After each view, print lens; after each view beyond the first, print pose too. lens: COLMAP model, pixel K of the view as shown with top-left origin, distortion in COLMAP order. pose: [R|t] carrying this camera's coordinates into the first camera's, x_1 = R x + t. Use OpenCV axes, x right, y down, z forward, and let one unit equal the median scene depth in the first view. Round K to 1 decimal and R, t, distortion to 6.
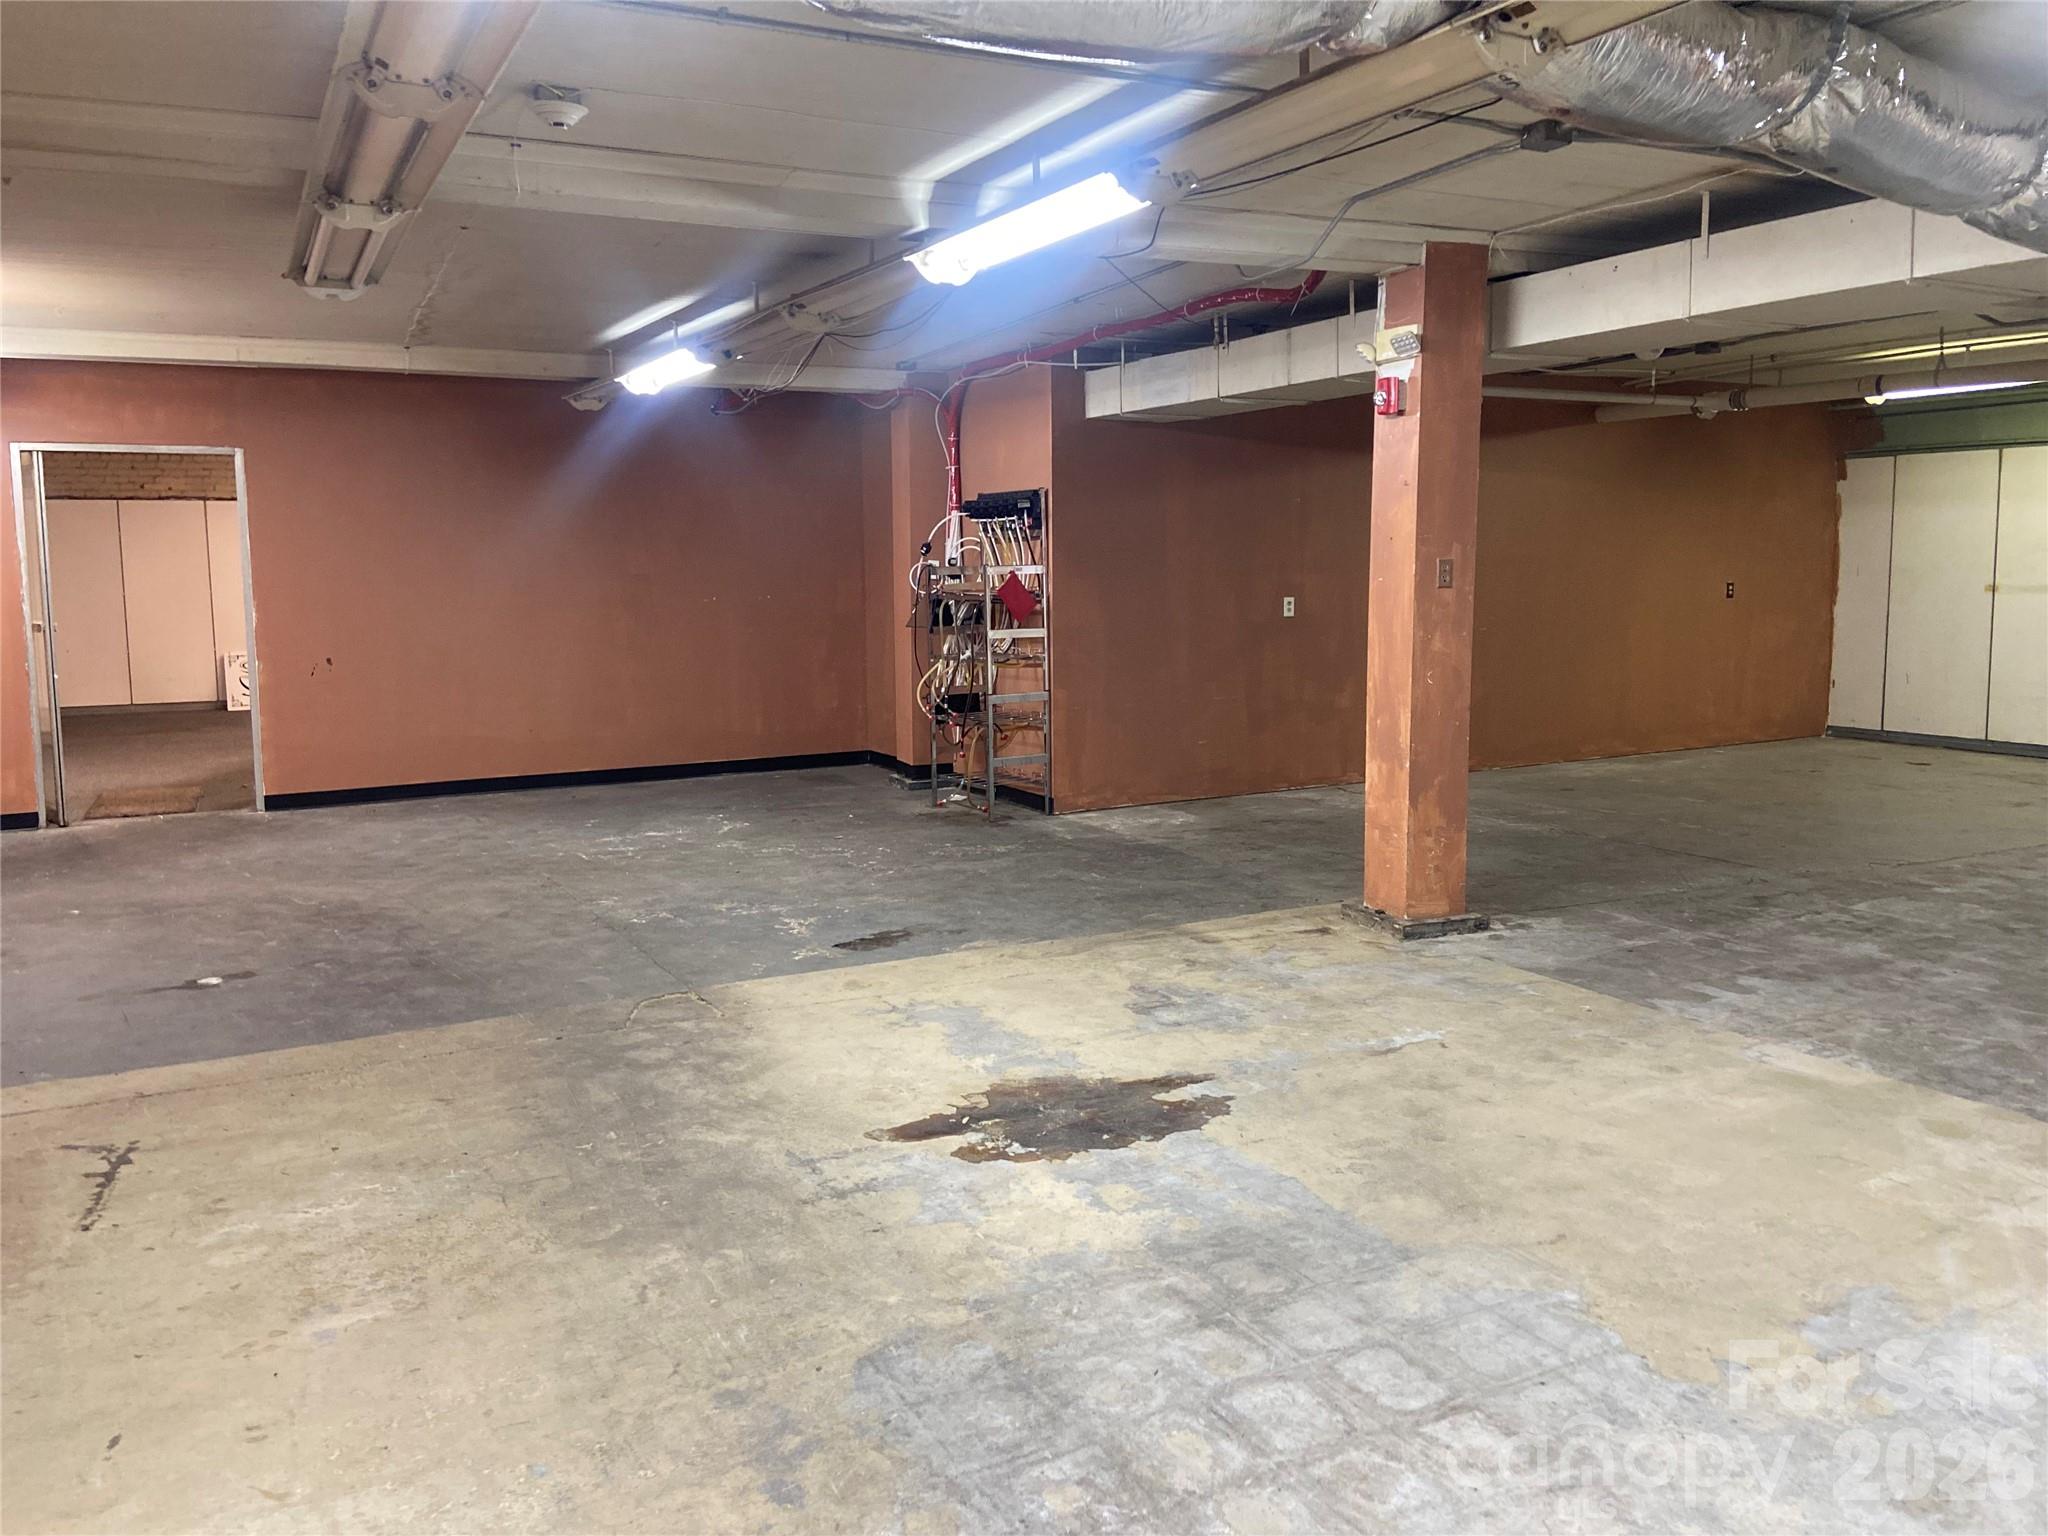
lens RADIAL K [[1557.5, 0, 1030.8], [0, 1557.5, 757.3], [0, 0, 1]] dist [0.003015, -0.014901]
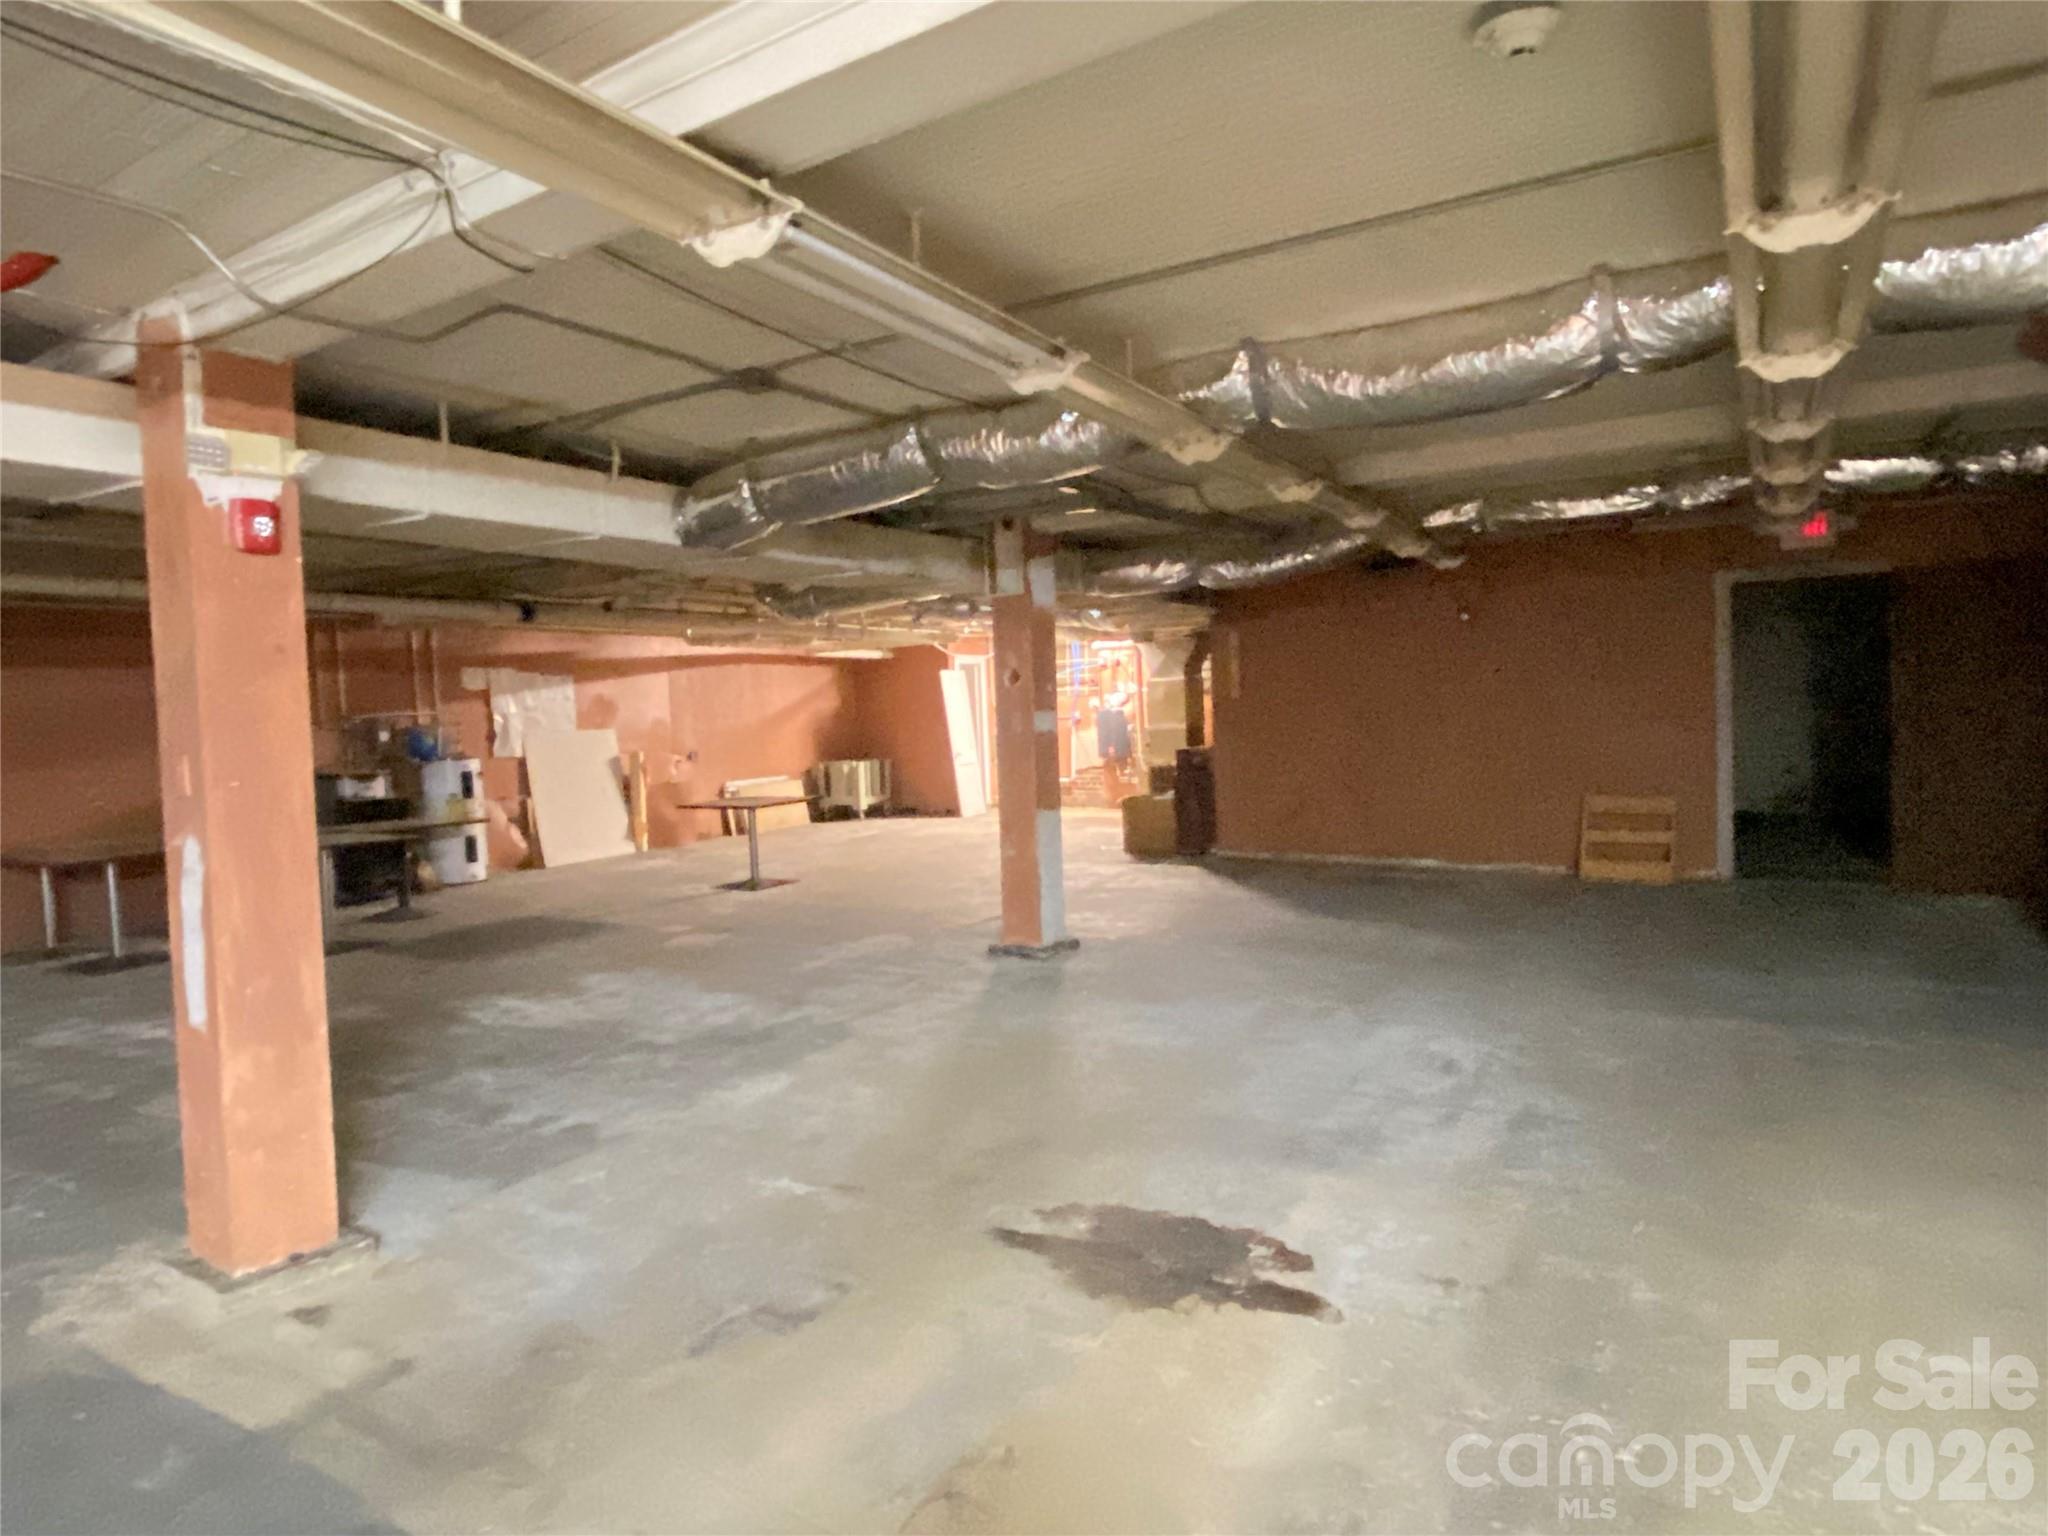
lens RADIAL K [[1193.5, 0, 1035.7], [0, 1193.5, 767.3], [0, 0, 1]] dist [0.004375, -0.000126]
pose [[-0.525203, -0.019618, 0.850751, -0.586825], [0.153499, 0.981152, 0.117386, -0.188423], [-0.837018, 0.192241, -0.512293, 1.390588]]
